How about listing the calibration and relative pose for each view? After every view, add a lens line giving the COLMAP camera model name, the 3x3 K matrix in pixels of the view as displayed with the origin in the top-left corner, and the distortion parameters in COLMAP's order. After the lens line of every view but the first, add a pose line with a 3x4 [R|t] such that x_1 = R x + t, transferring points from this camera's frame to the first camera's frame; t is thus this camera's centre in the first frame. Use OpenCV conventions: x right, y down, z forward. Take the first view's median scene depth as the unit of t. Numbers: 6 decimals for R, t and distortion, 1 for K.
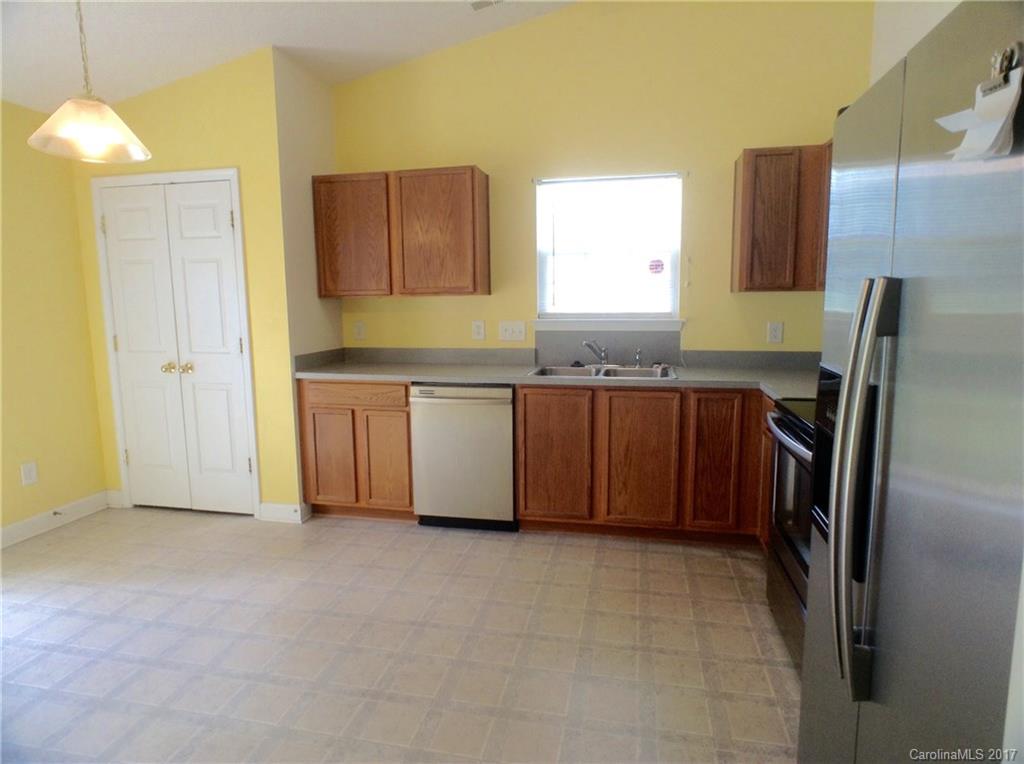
lens RADIAL K [[596.8, 0, 515.1], [0, 596.8, 378.6], [0, 0, 1]] dist [-0.024670, 0.001666]
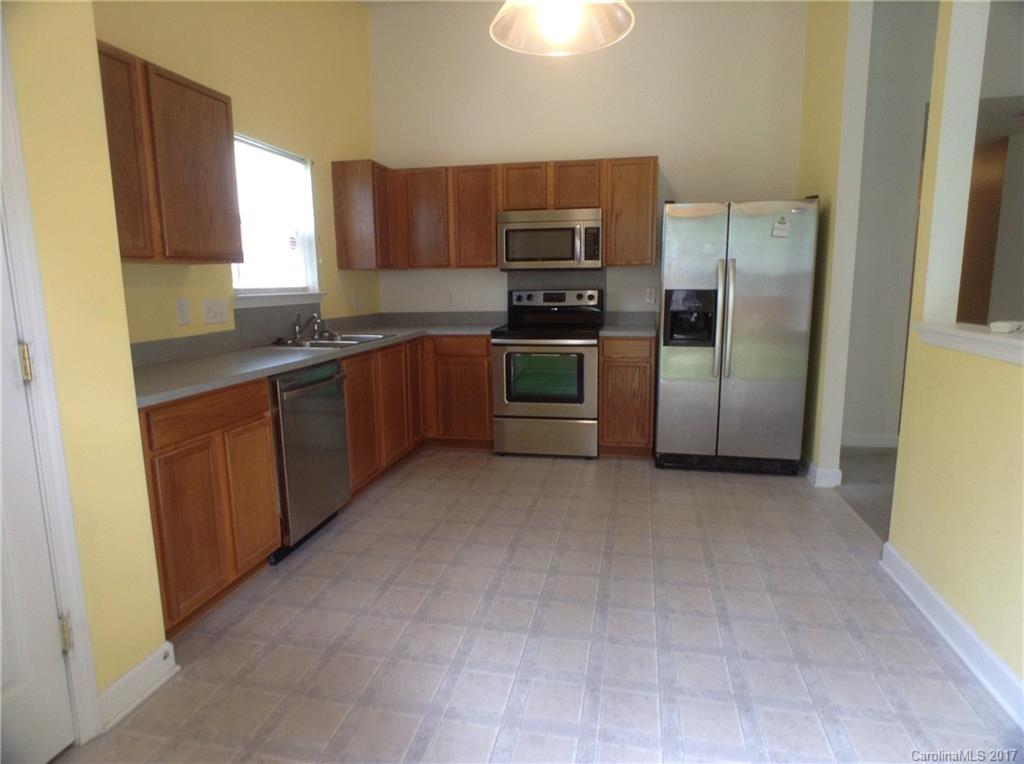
lens RADIAL K [[596.8, 0, 515.1], [0, 596.8, 378.6], [0, 0, 1]] dist [-0.024670, 0.001666]
pose [[-0.017821, -0.150511, 0.988448, -0.888629], [0.148865, 0.977186, 0.151480, -0.056324], [-0.988697, 0.149845, 0.004992, 0.668575]]
